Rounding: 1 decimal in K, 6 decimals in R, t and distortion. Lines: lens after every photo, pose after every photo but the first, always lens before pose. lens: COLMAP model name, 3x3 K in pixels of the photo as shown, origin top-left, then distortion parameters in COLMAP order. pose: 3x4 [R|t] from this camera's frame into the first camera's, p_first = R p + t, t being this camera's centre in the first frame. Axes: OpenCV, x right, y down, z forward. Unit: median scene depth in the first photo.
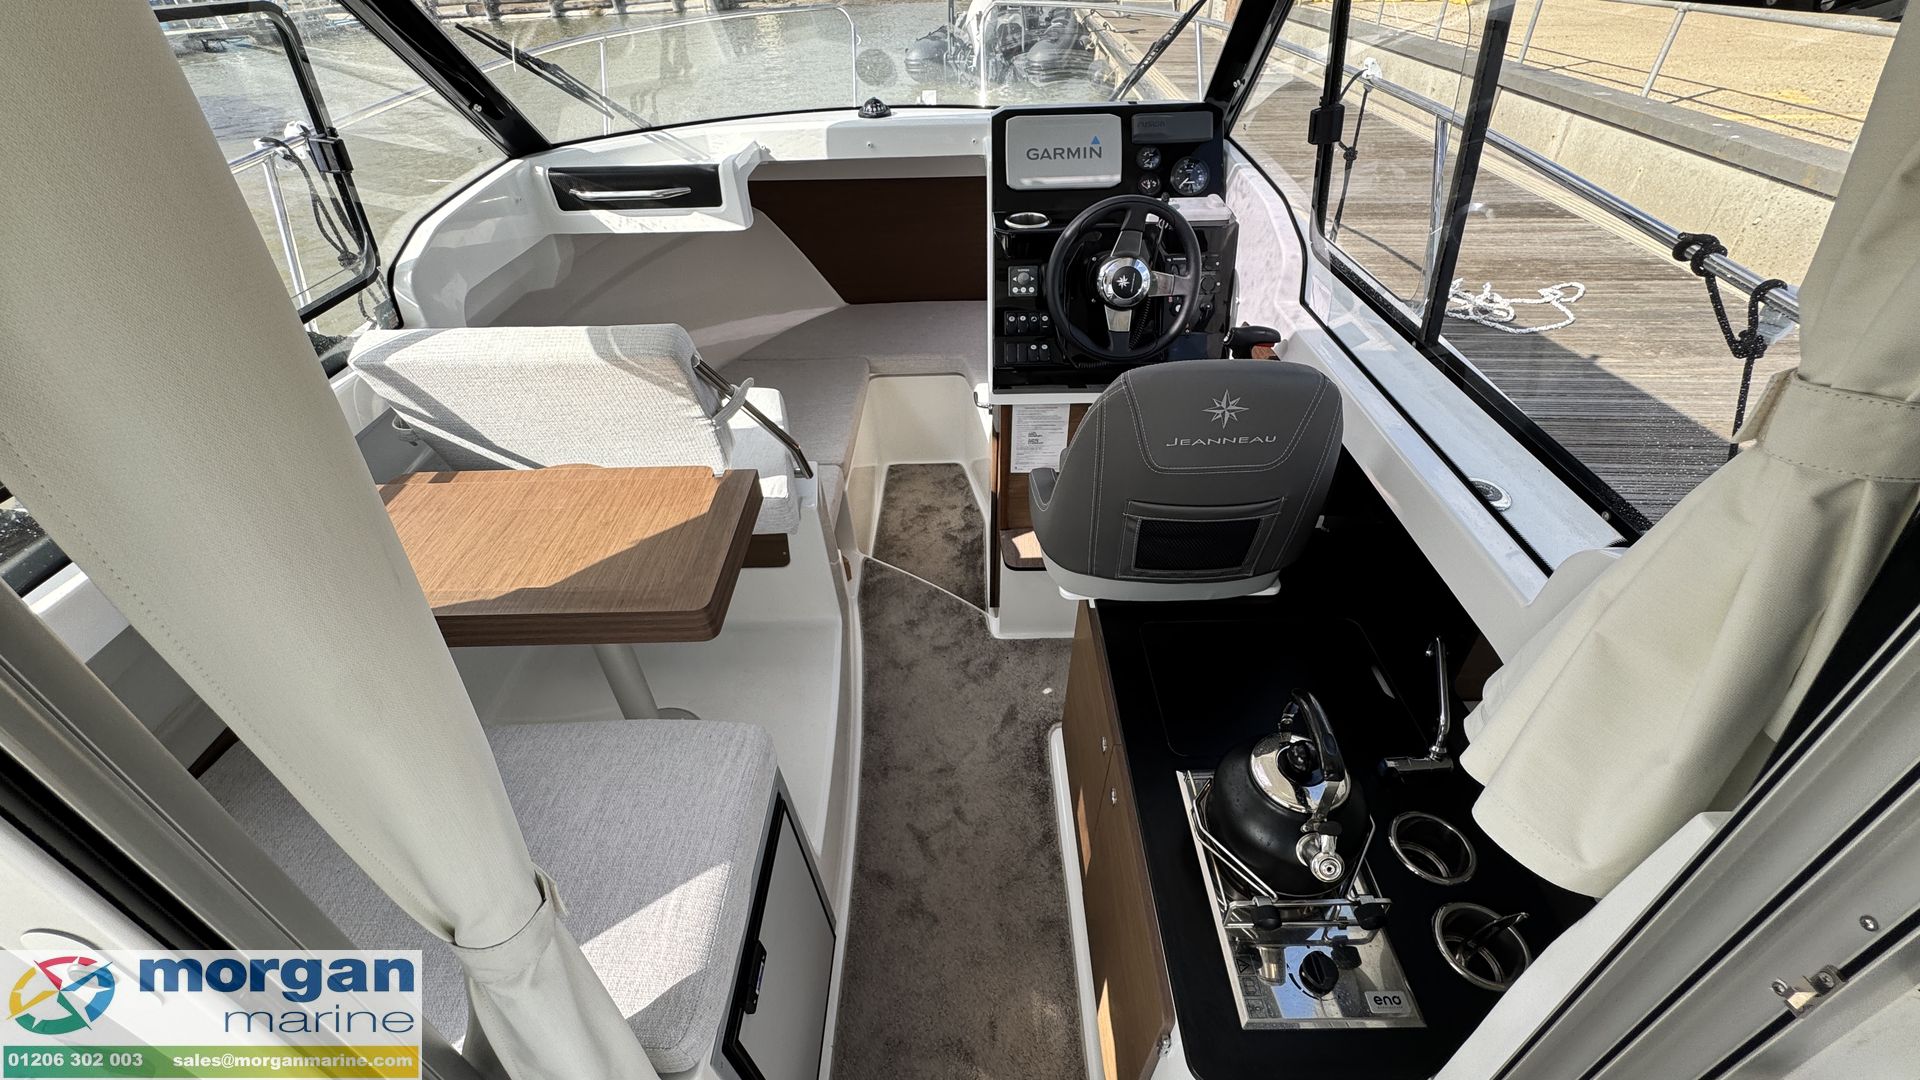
lens RADIAL K [[764.6, 0, 961.3], [0, 764.6, 536.1], [0, 0, 1]] dist [-0.001363, -0.000185]
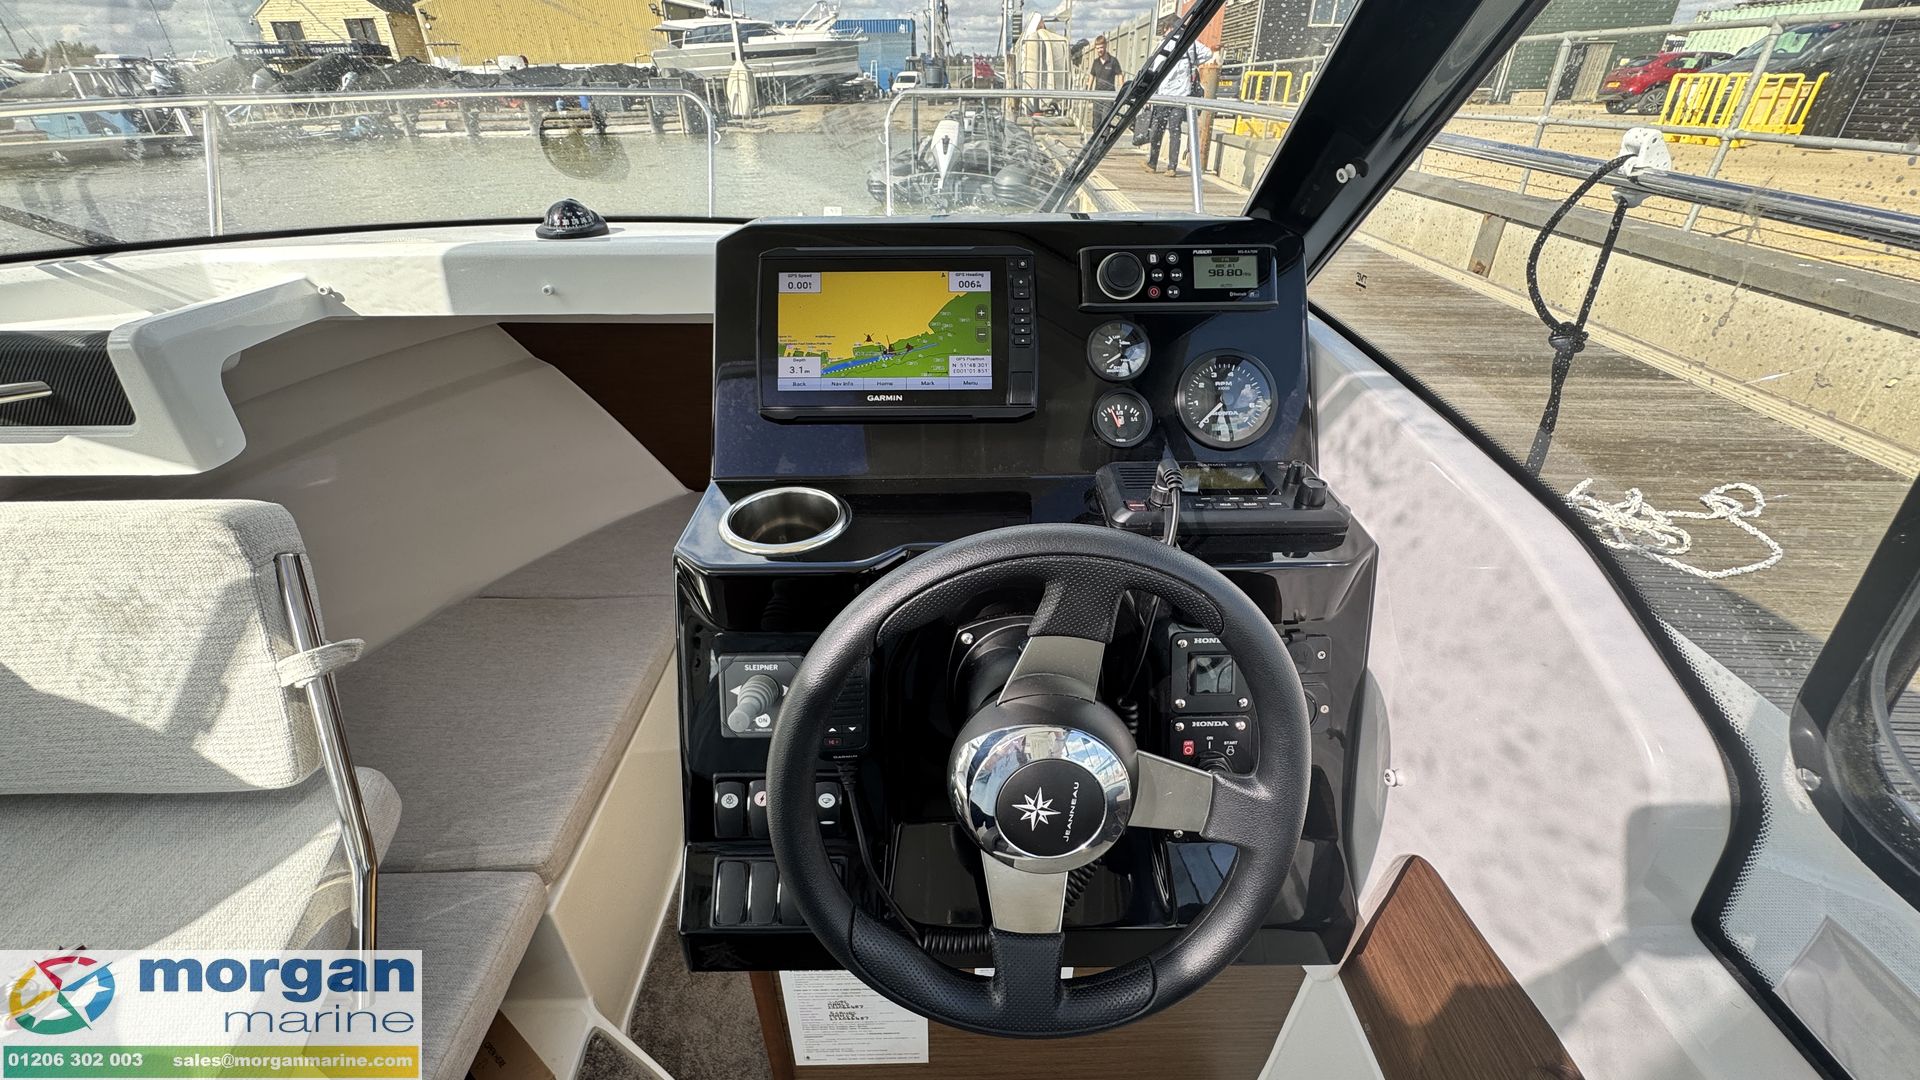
lens RADIAL K [[796.5, 0, 960.0], [0, 796.5, 540.0], [0, 0, 1]] dist [0.004431, 0.000327]
pose [[0.999477, 0.011468, 0.030232, 0.125948], [-0.007148, 0.990227, -0.139283, -0.280885], [-0.031534, 0.138995, 0.989791, 0.502569]]
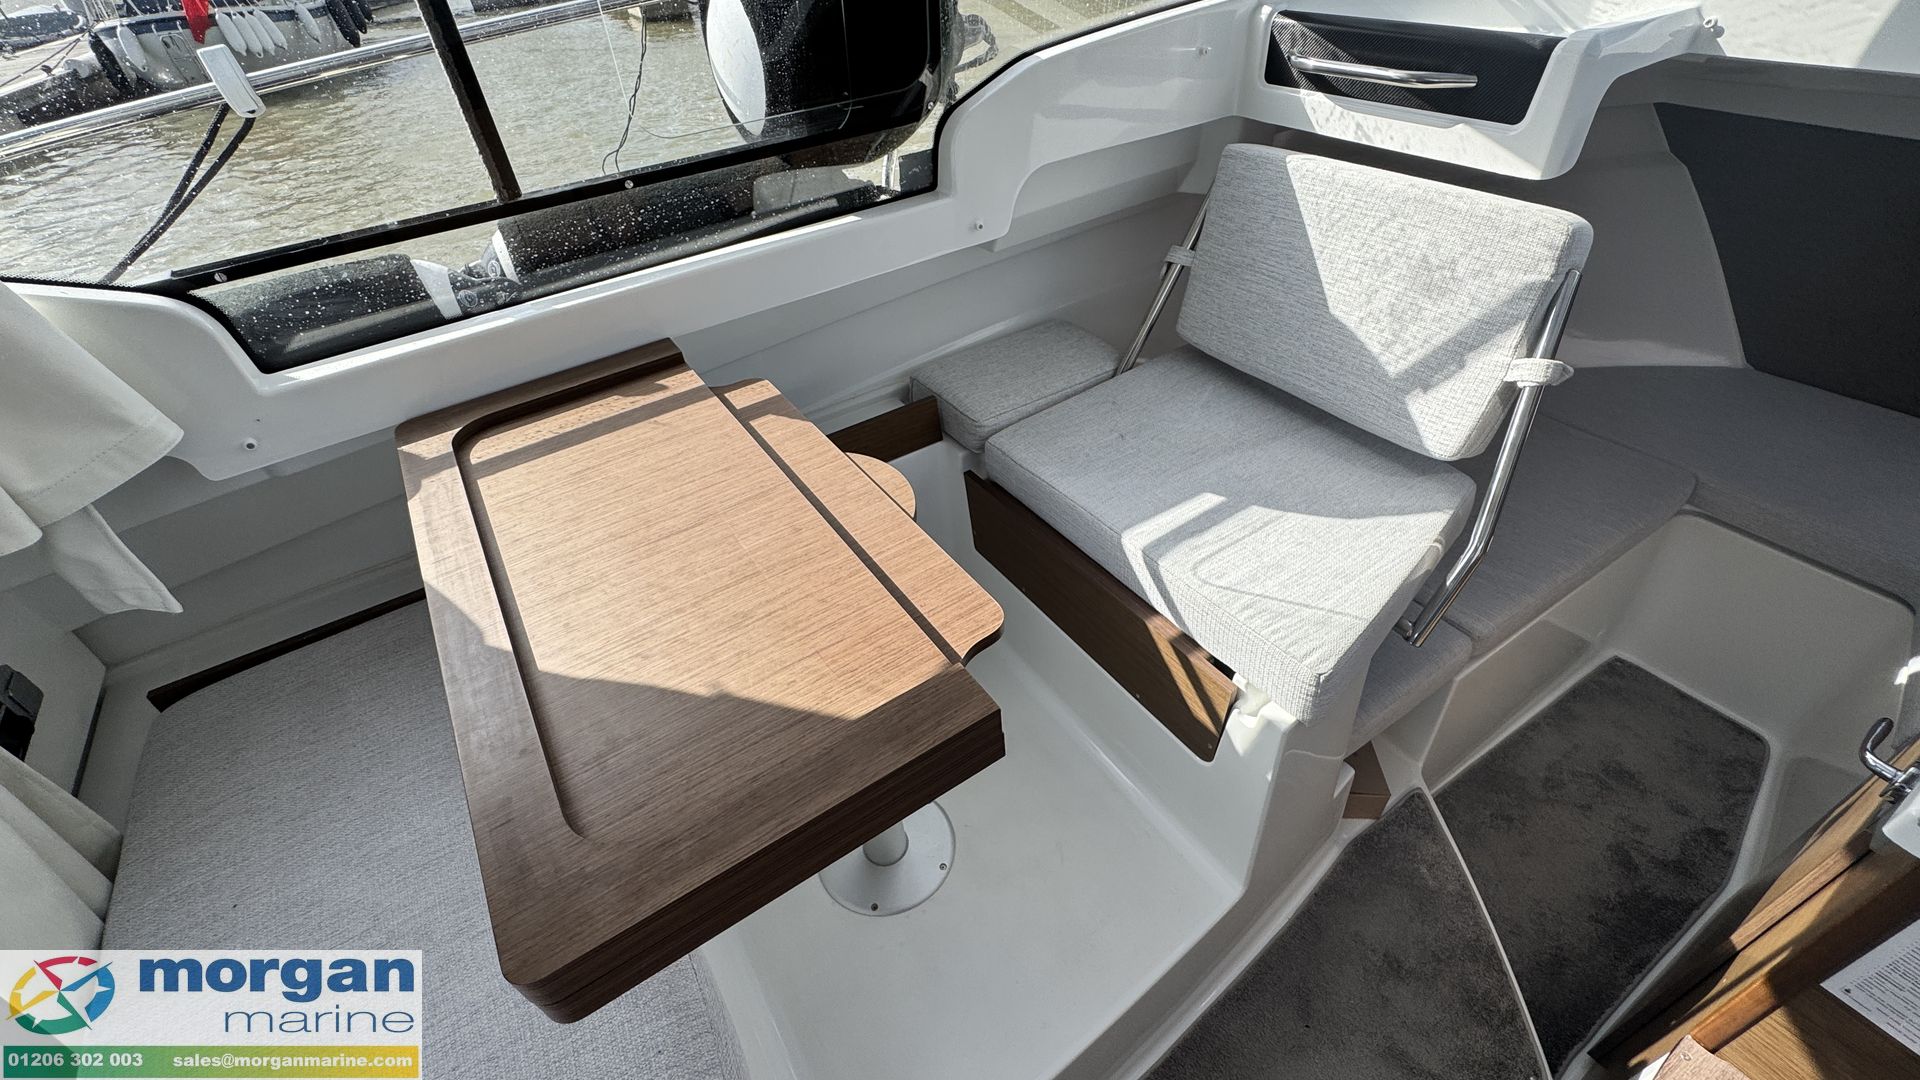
lens RADIAL K [[832.8, 0, 960.0], [0, 832.8, 540.0], [0, 0, 1]] dist [0.001502, 0.000021]
pose [[0.546550, 0.529689, -0.648624, -0.011473], [-0.477651, 0.833378, 0.278082, -0.165353], [0.687847, 0.157830, 0.708489, 0.367522]]
